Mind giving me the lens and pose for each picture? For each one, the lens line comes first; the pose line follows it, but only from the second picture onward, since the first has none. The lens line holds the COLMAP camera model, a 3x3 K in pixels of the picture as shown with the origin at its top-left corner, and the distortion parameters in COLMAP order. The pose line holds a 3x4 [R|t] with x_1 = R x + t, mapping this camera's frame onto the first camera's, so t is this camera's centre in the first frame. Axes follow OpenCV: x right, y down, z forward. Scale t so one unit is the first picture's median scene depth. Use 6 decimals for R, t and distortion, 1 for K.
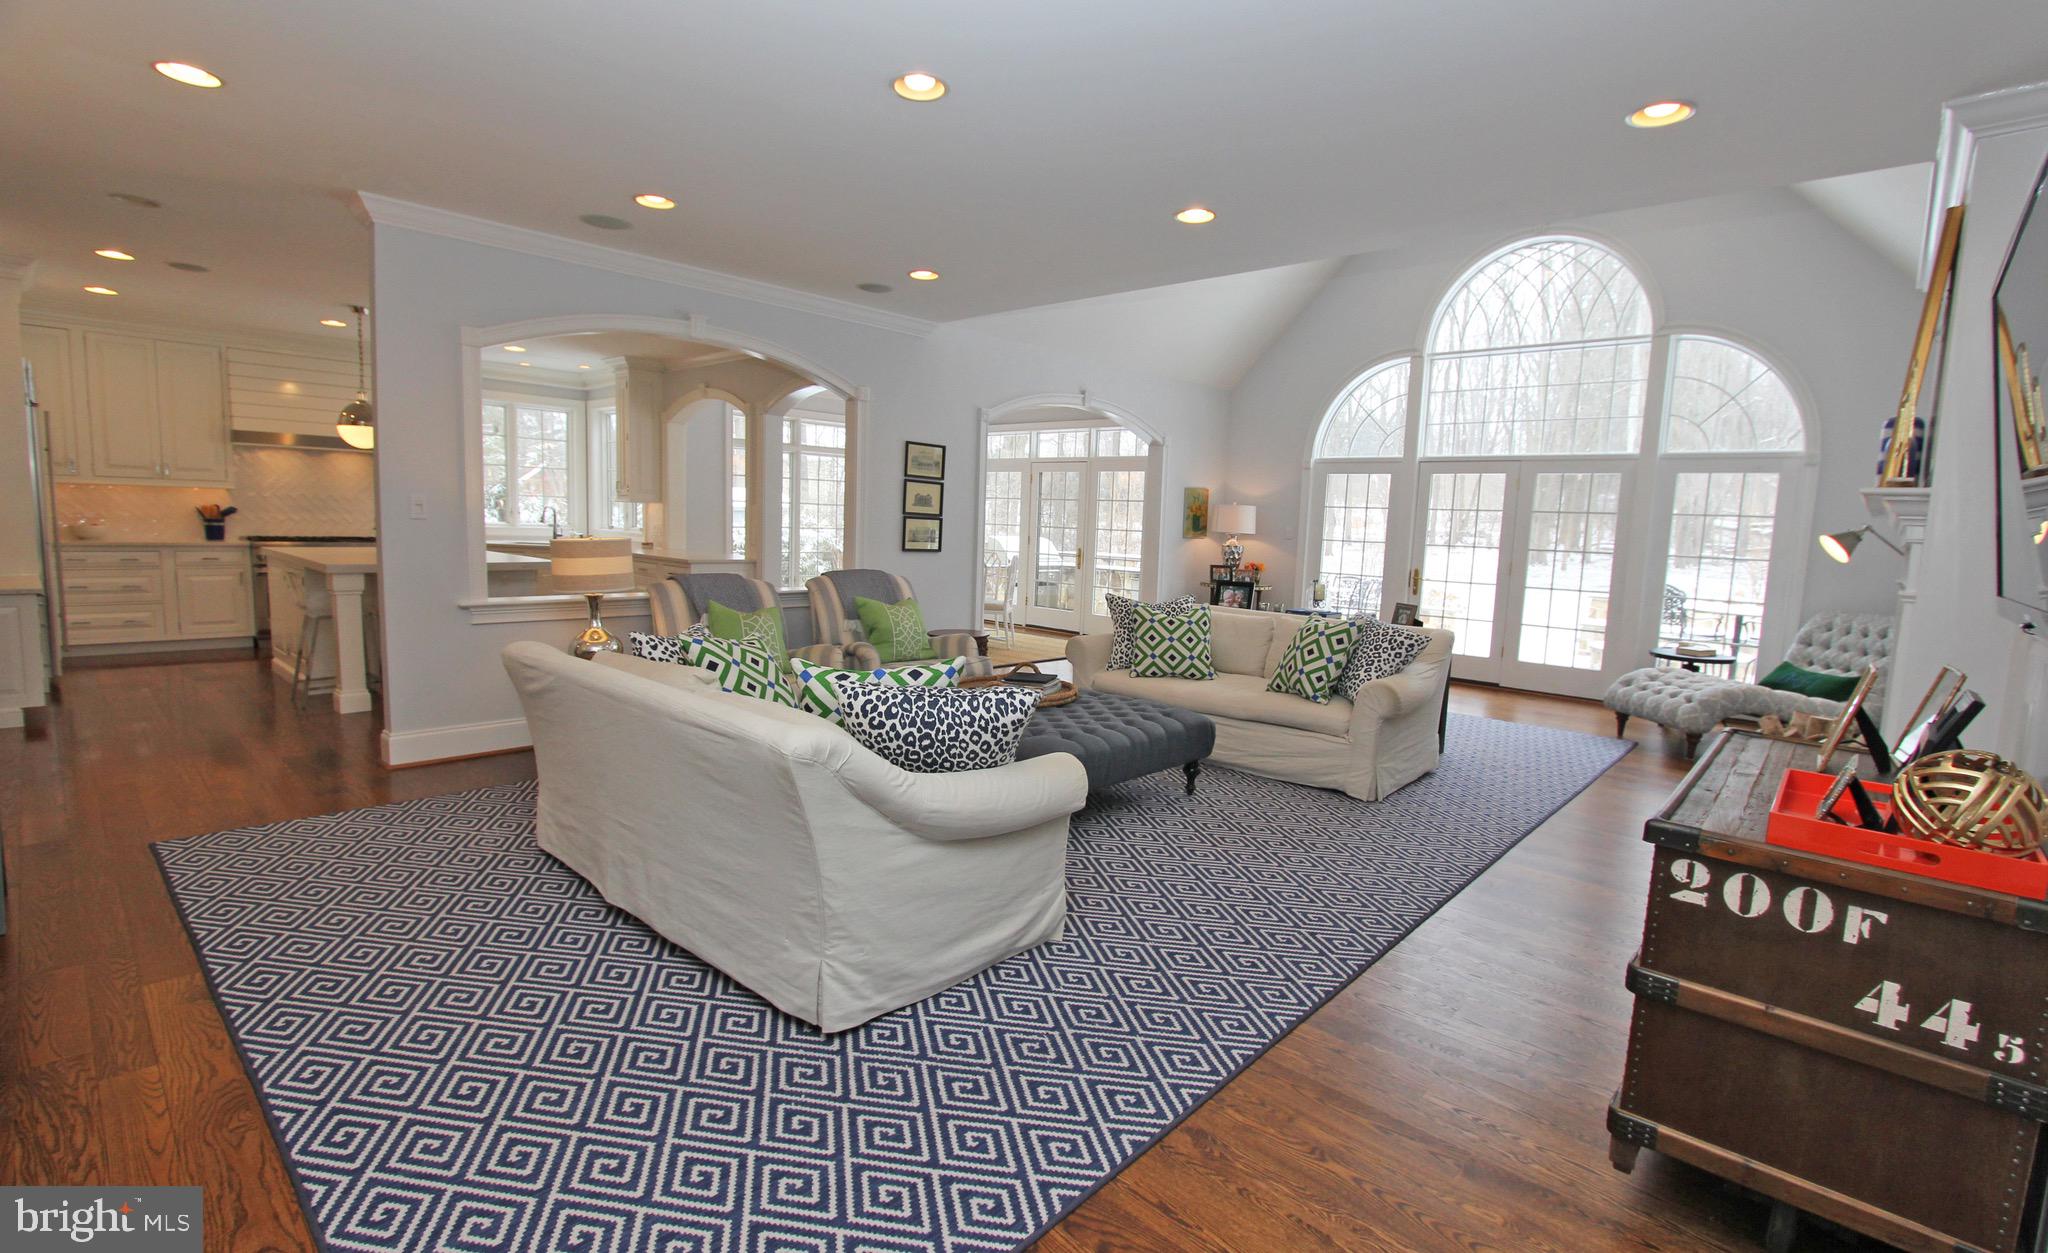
lens RADIAL K [[839.6, 0, 1024.0], [0, 839.6, 626.5], [0, 0, 1]] dist [-0.000026, -0.000113]
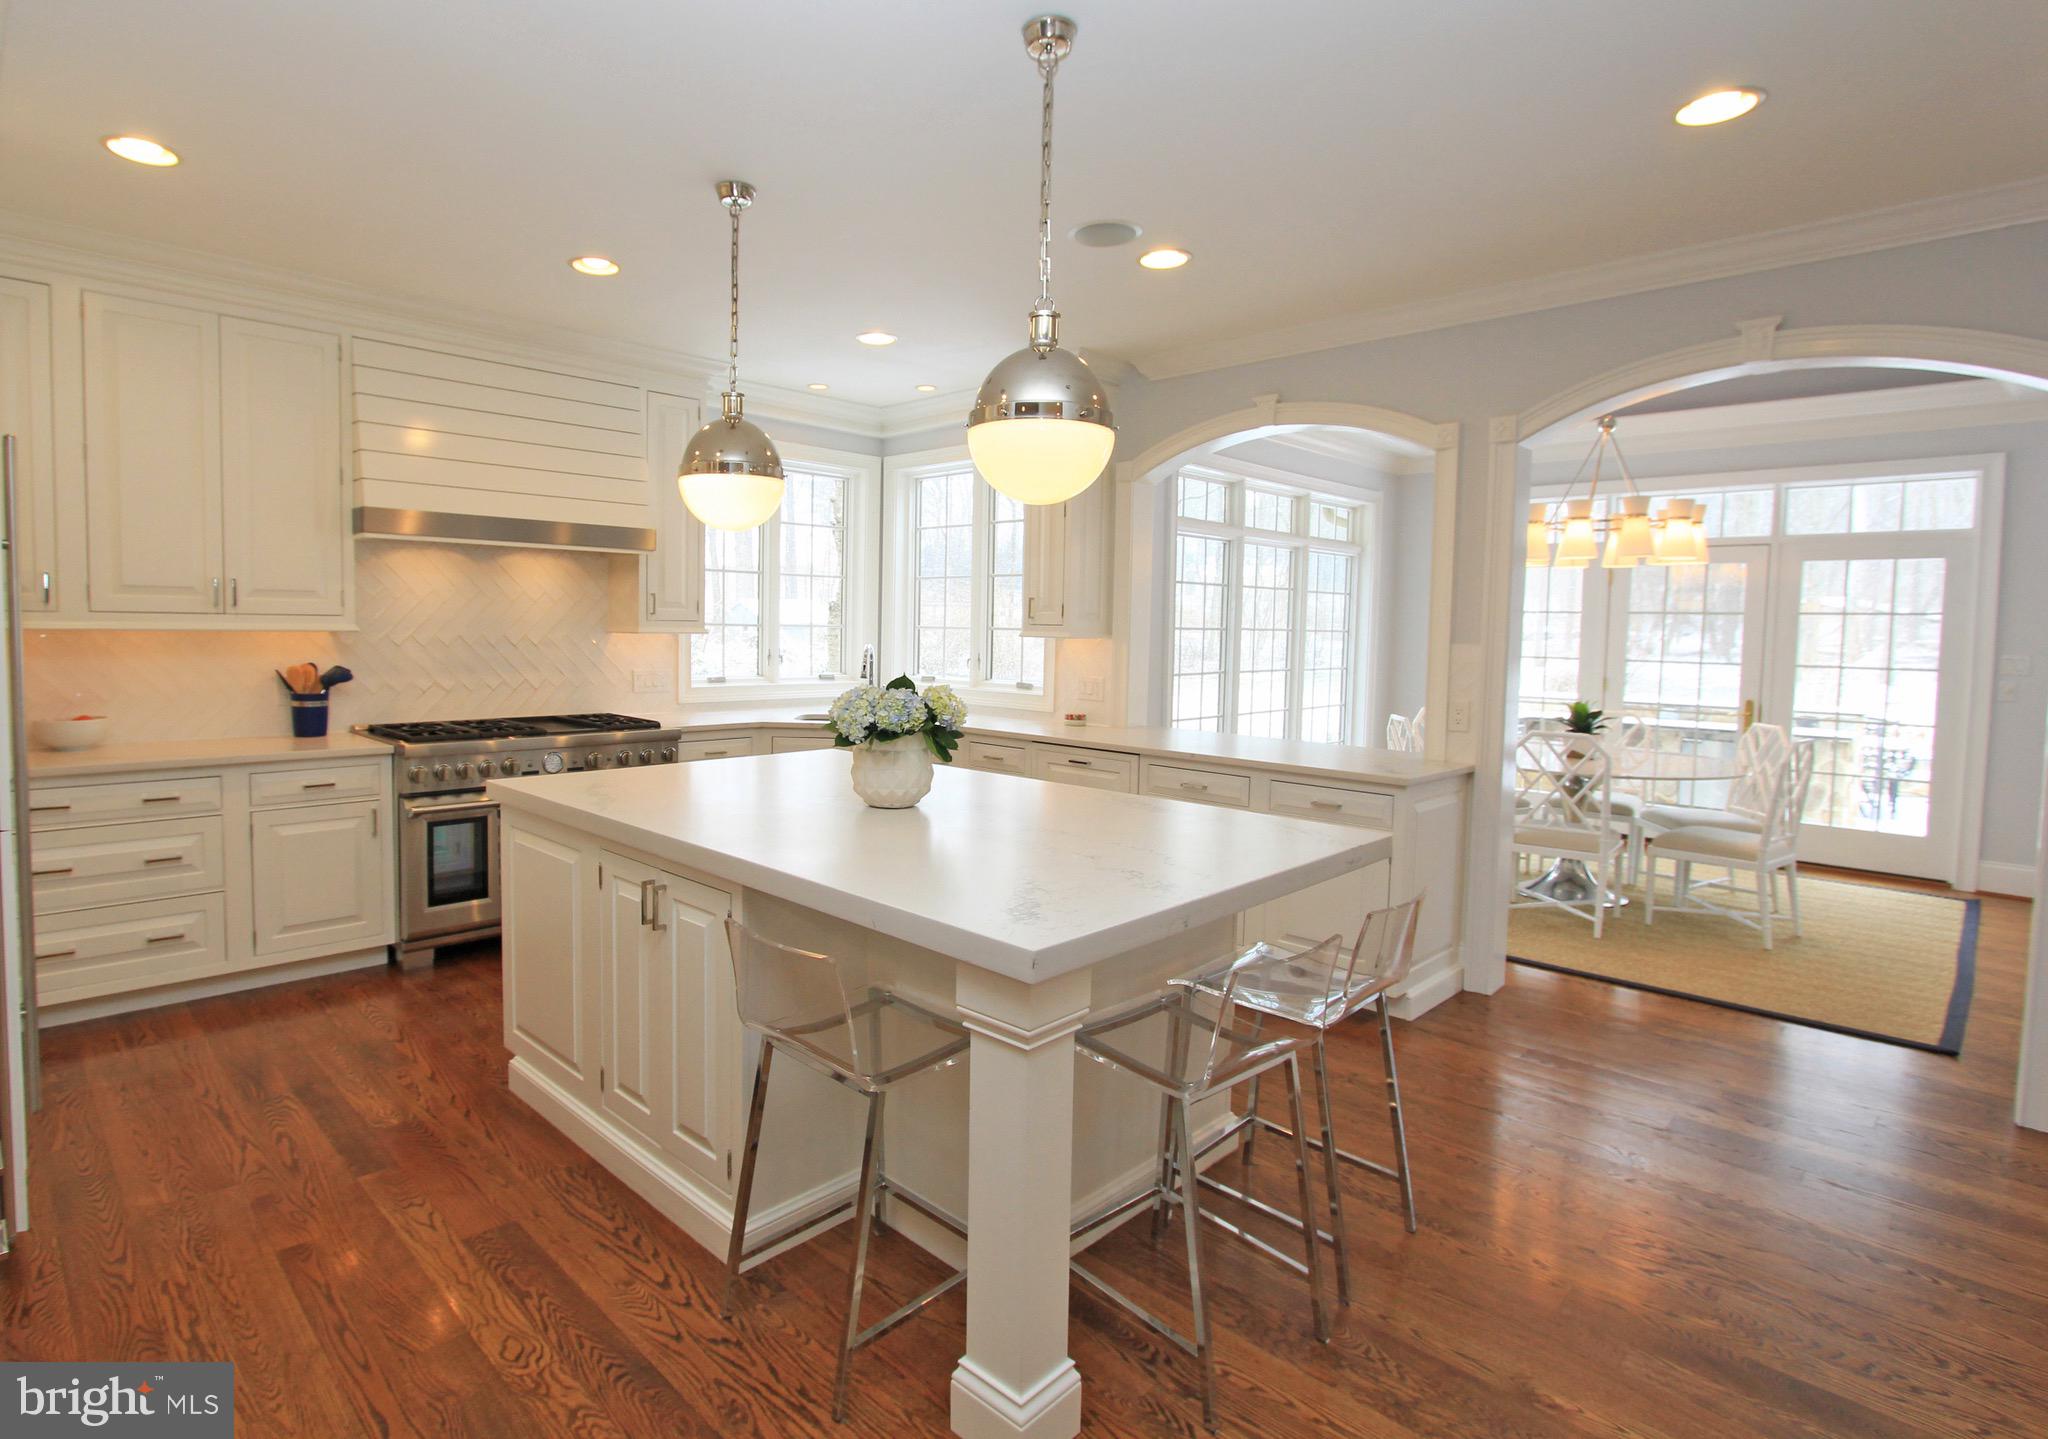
lens RADIAL K [[994.4, 0, 1028.0], [0, 994.4, 714.3], [0, 0, 1]] dist [-0.020764, 0.001538]
pose [[0.999300, -0.018613, -0.032447, -0.539783], [0.017181, 0.998889, -0.043880, -0.085279], [0.033228, 0.043292, 0.998510, 0.455306]]
